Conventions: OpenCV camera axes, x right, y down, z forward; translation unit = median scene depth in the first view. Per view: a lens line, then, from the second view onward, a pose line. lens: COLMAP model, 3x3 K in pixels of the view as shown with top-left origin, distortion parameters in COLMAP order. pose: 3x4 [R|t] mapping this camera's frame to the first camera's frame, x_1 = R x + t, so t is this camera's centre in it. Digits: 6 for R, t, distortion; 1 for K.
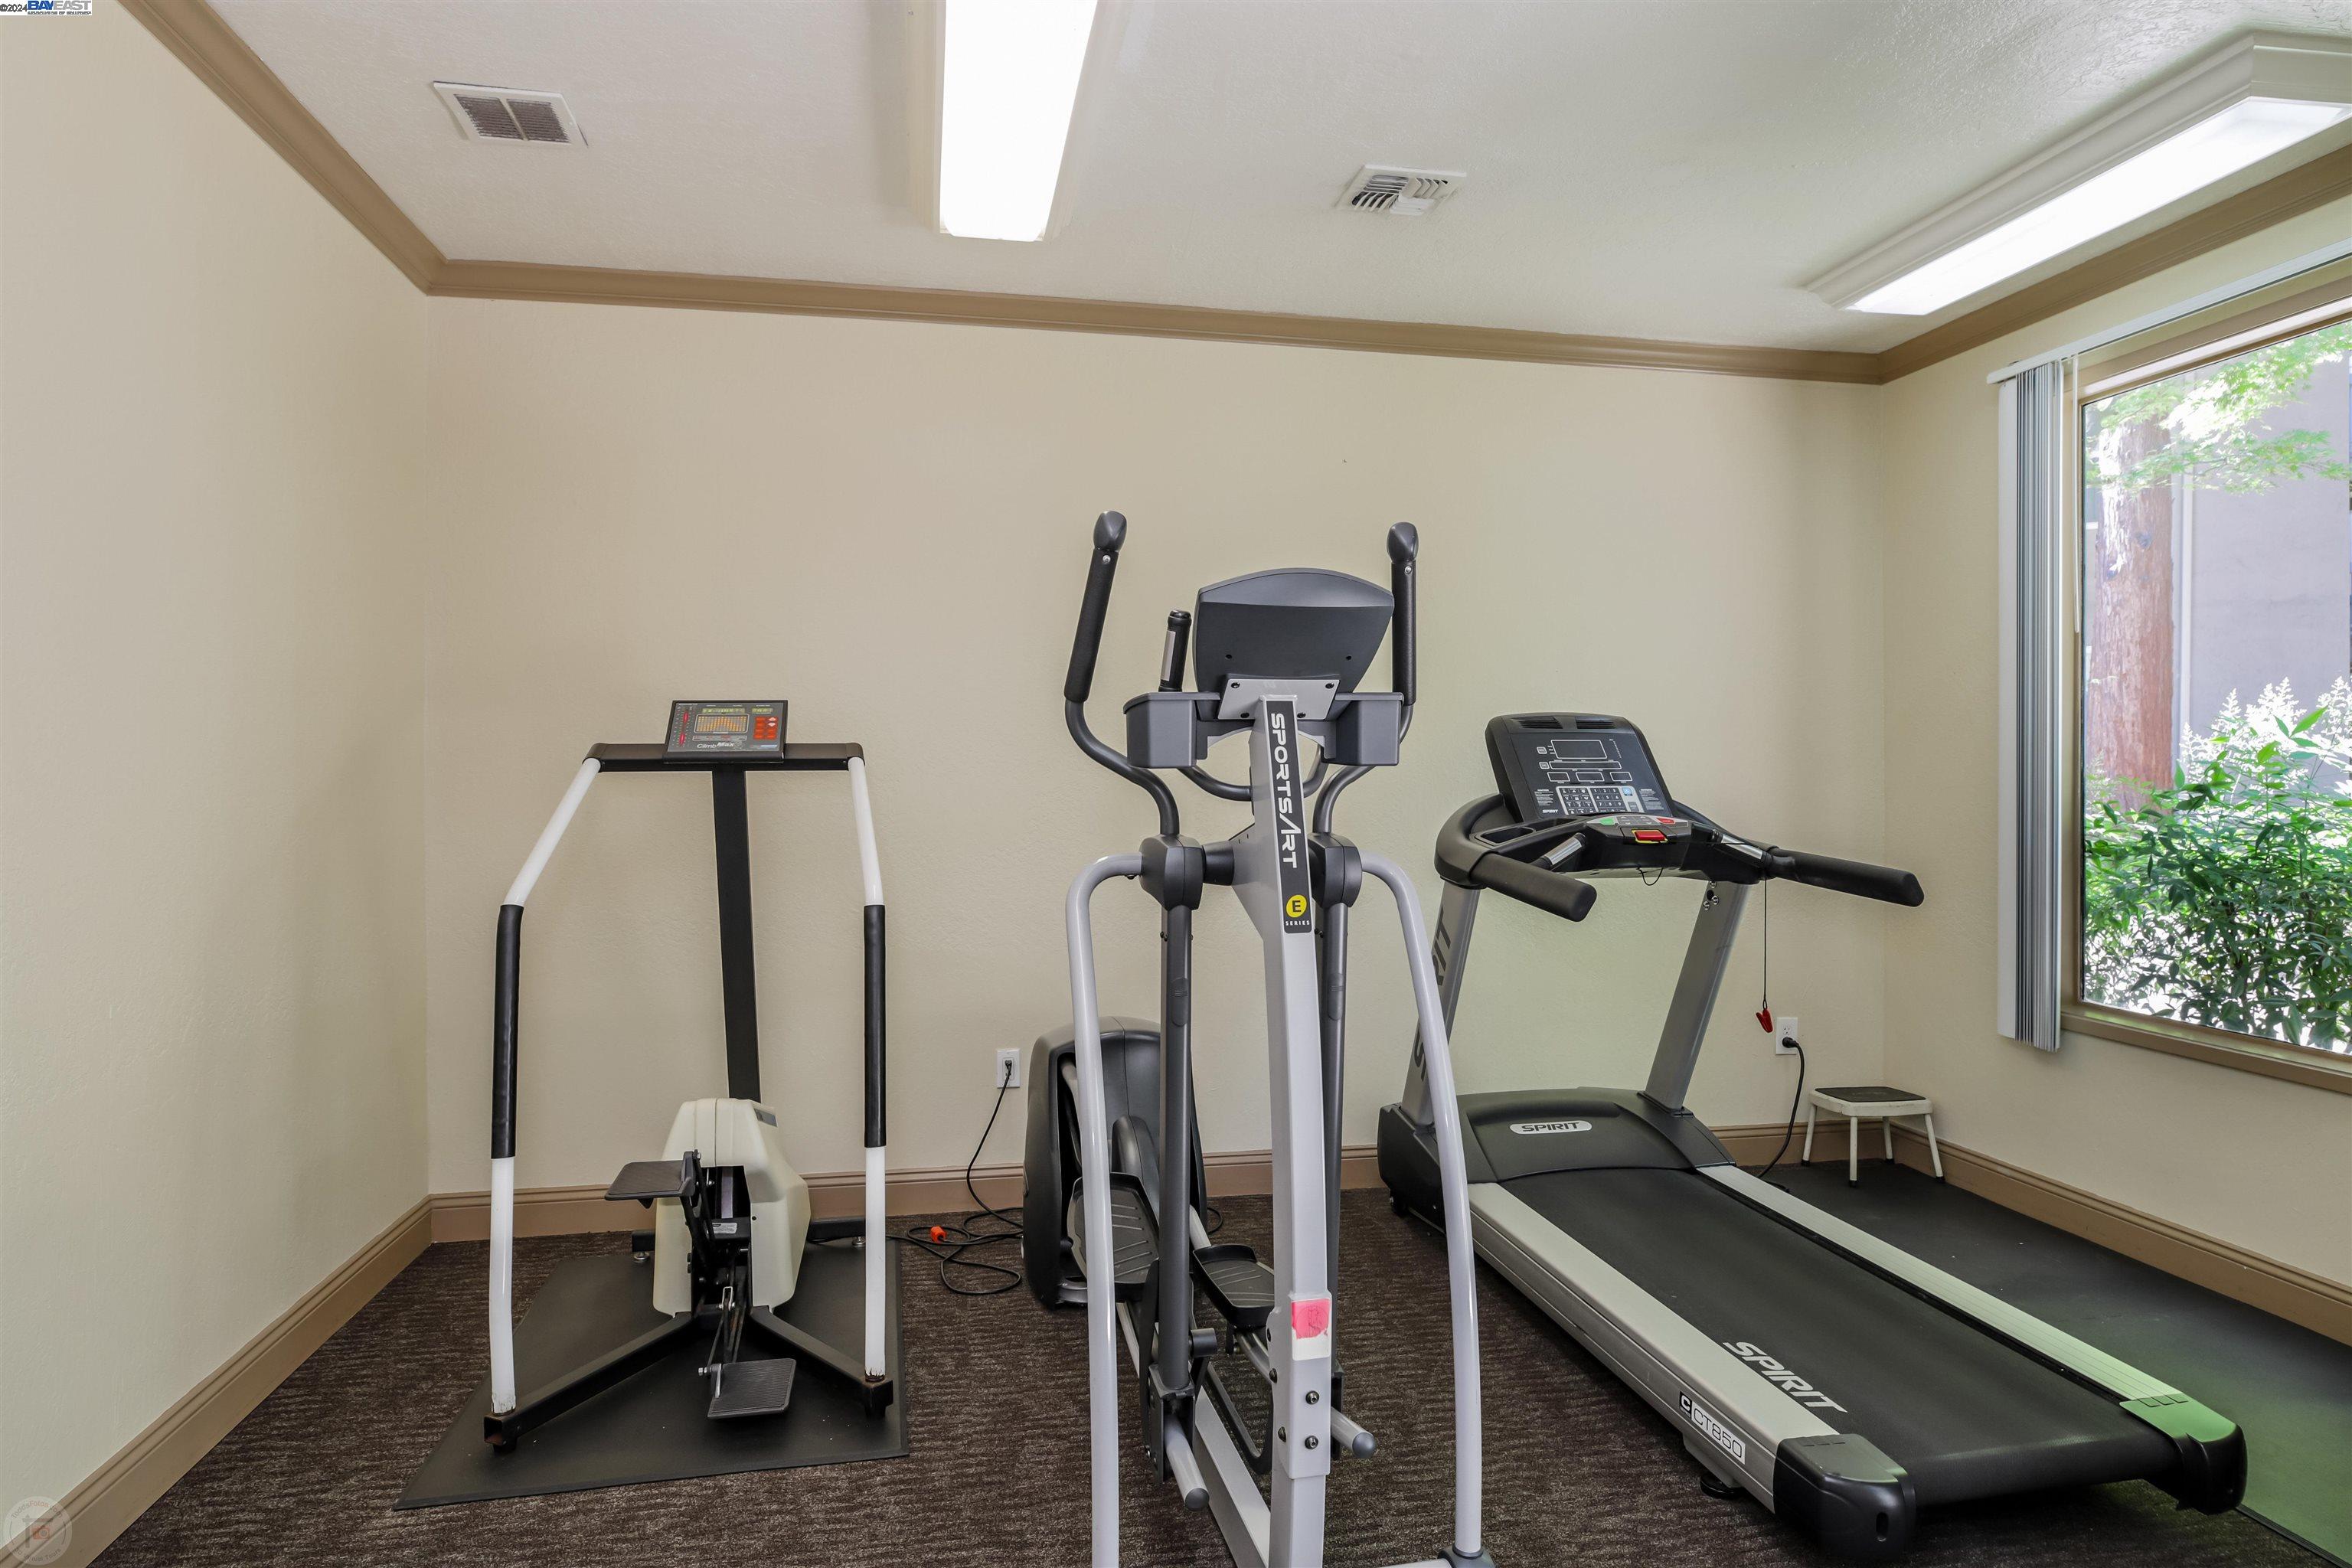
lens RADIAL K [[1373.2, 0, 1176.0], [0, 1373.2, 784.0], [0, 0, 1]] dist [-0.006307, -0.000681]
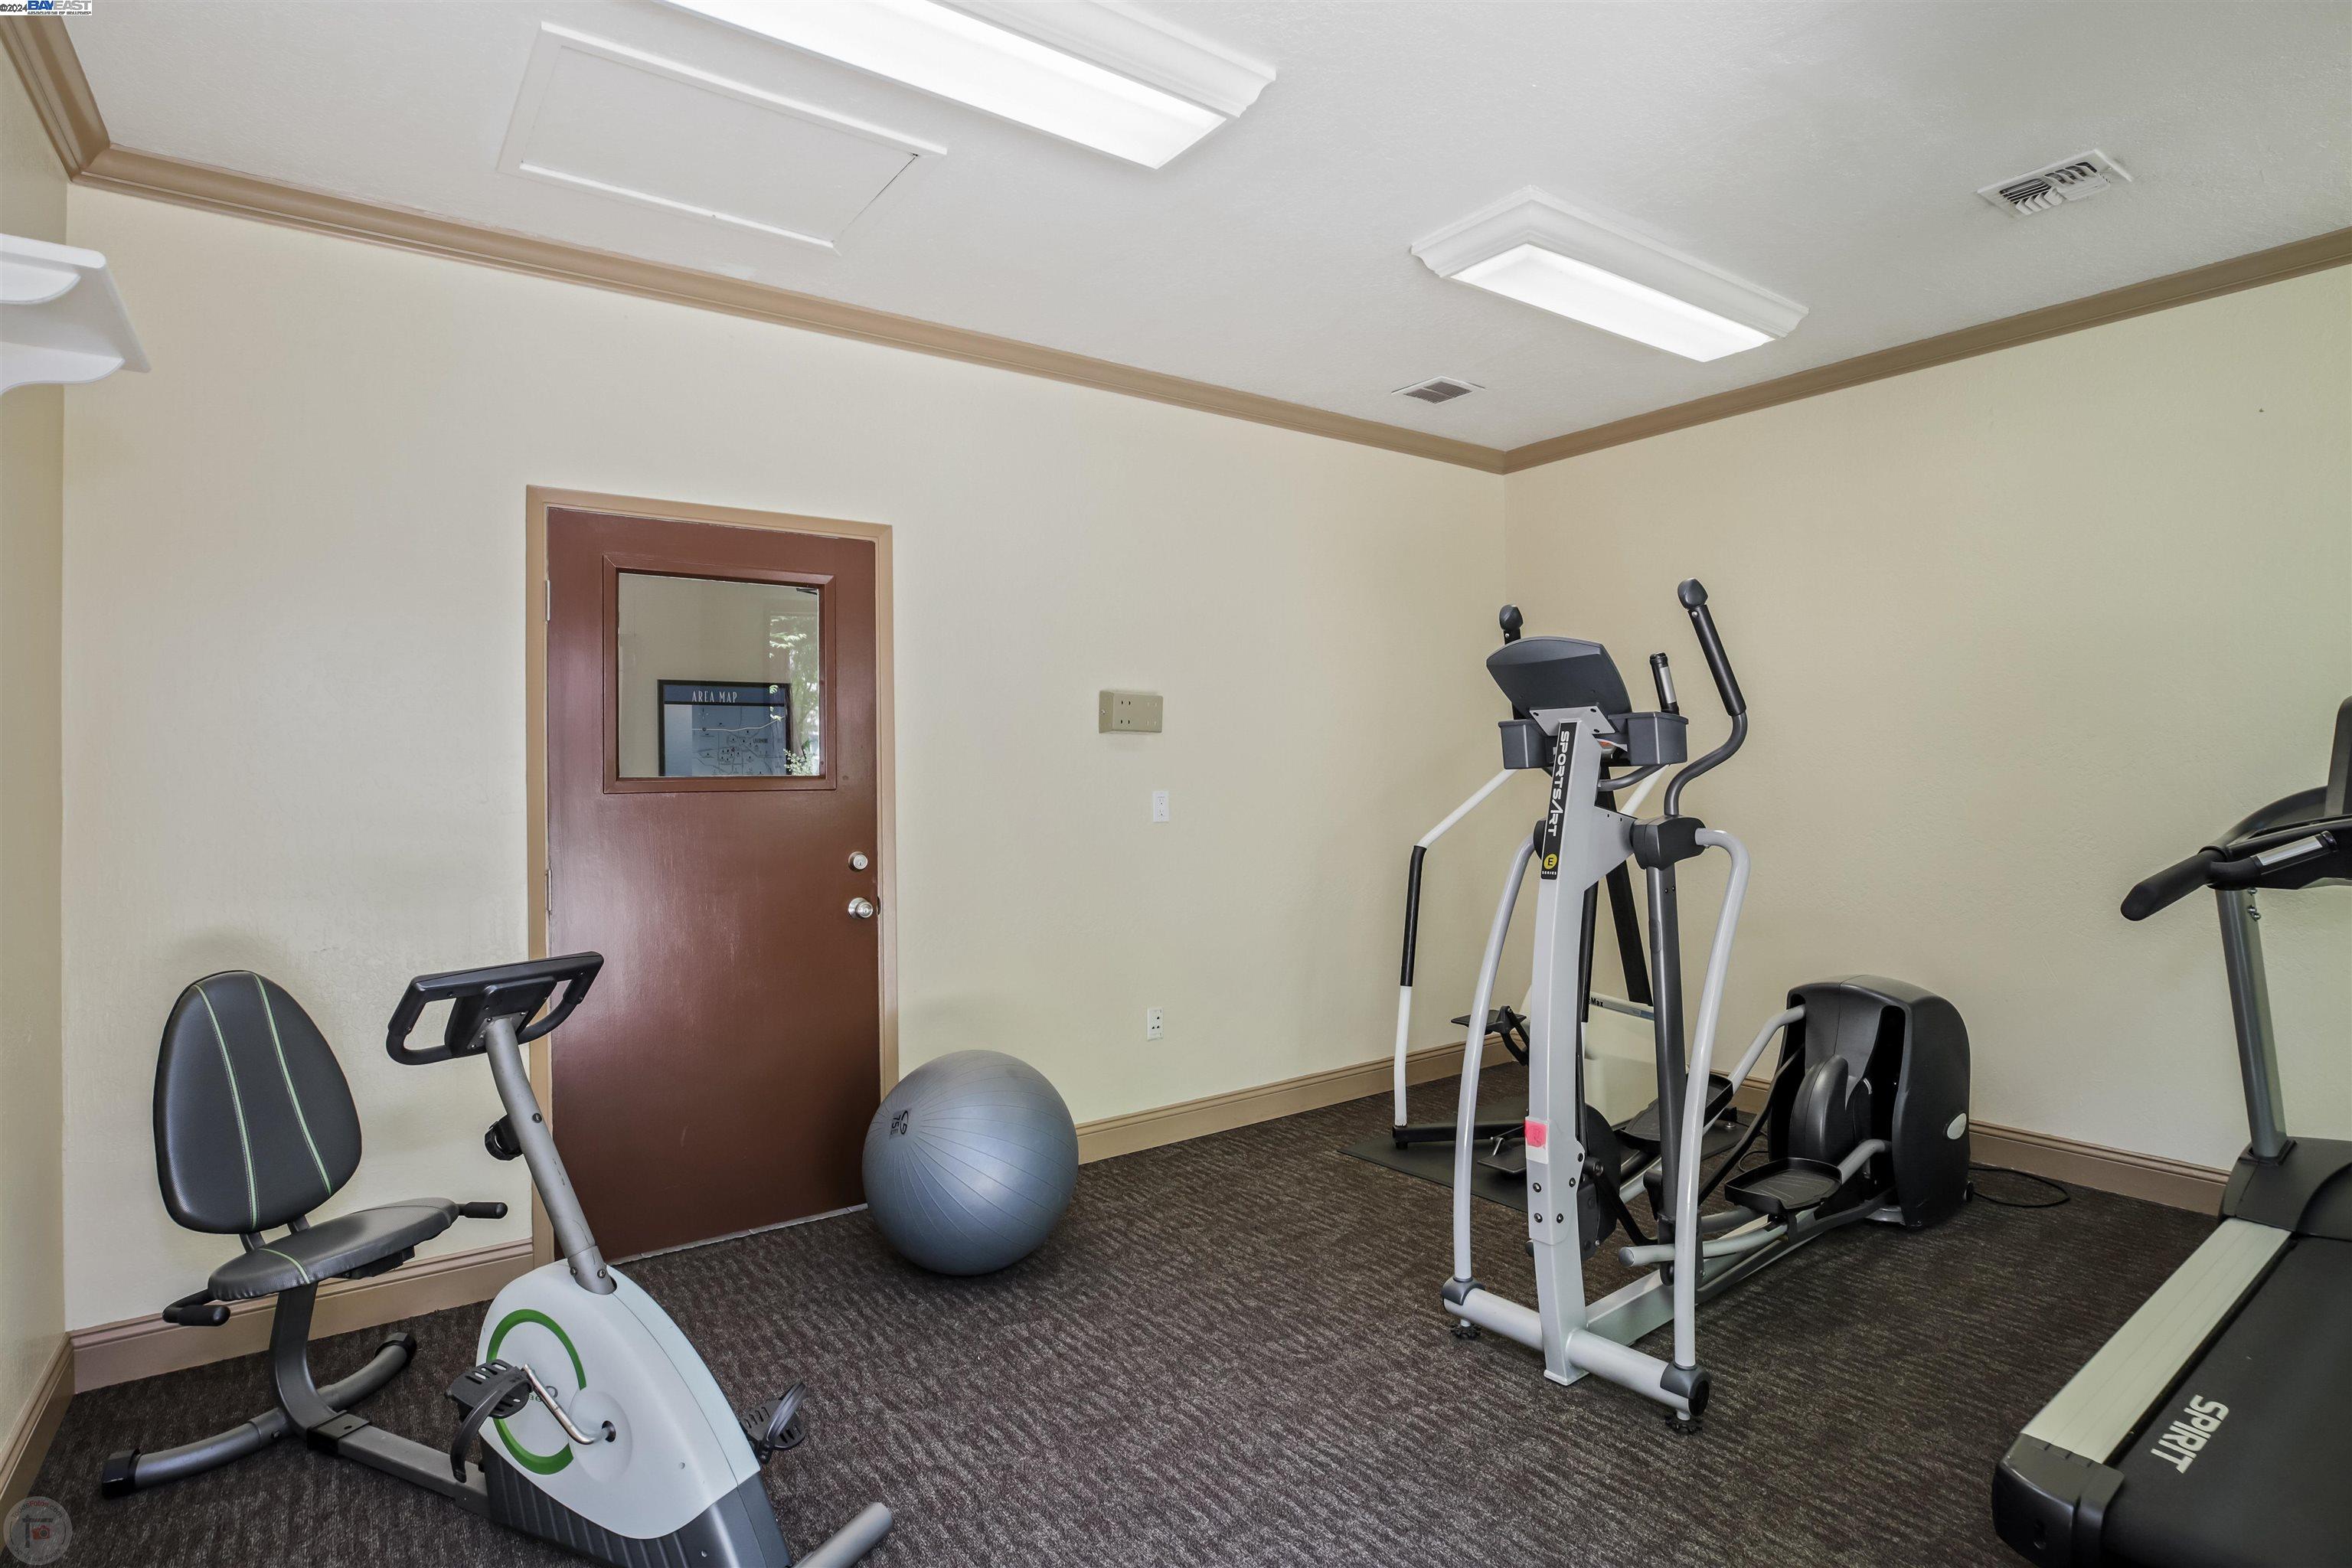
lens RADIAL K [[1173.5, 0, 1175.7], [0, 1173.5, 769.8], [0, 0, 1]] dist [0.000121, -0.000050]
pose [[0.434235, -0.009663, -0.900748, 0.771290], [0.010343, 0.999930, -0.005741, -0.005457], [0.900740, -0.006824, 0.434305, 0.062207]]
